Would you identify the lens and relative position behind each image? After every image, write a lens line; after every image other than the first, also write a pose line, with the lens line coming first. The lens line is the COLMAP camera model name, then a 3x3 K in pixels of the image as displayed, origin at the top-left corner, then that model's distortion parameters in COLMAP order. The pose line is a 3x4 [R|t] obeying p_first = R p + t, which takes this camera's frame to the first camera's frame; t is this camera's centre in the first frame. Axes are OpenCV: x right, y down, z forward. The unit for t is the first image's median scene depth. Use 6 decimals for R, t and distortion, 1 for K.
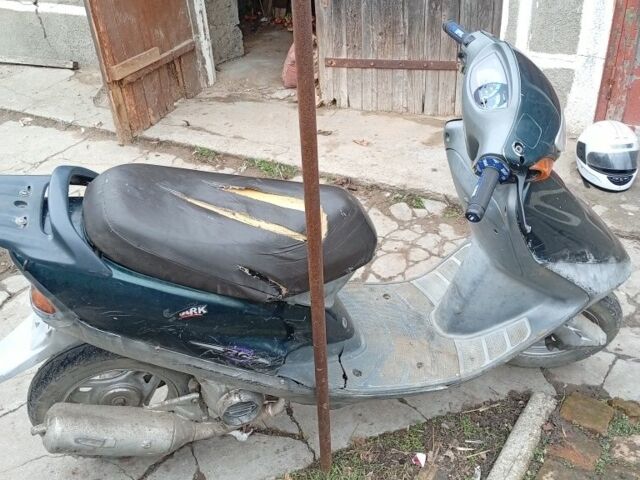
lens RADIAL K [[657.0, 0, 320.0], [0, 657.0, 240.0], [0, 0, 1]] dist [0.183885, -0.433585]
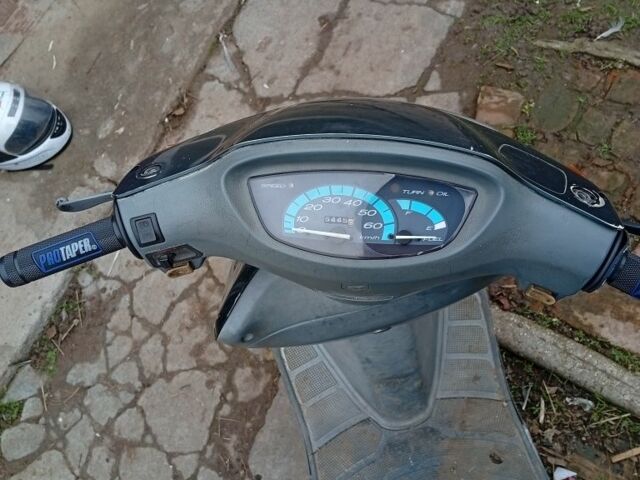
lens RADIAL K [[657.0, 0, 320.0], [0, 657.0, 240.0], [0, 0, 1]] dist [0.183885, -0.433585]
pose [[0.039530, -0.893127, 0.448065, 0.026773], [0.775118, 0.310391, 0.550318, -0.238263], [-0.630579, 0.325549, 0.704548, 0.367718]]
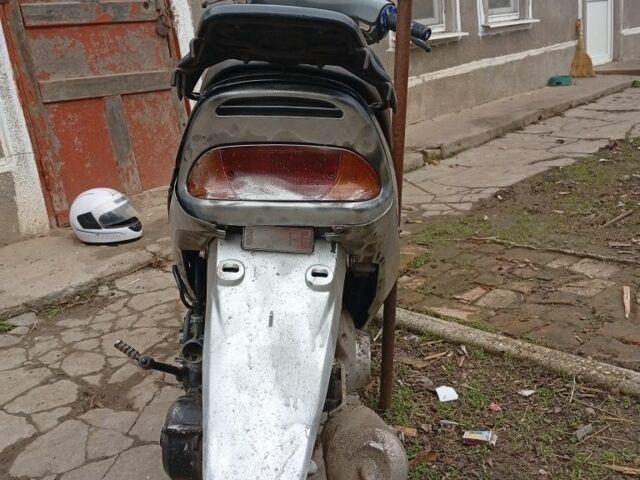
lens RADIAL K [[657.0, 0, 320.0], [0, 657.0, 240.0], [0, 0, 1]] dist [0.183885, -0.433585]
pose [[0.266419, -0.273913, 0.924117, -0.493000], [0.595418, 0.800727, 0.065683, 0.034853], [-0.757957, 0.532737, 0.376421, 0.391457]]
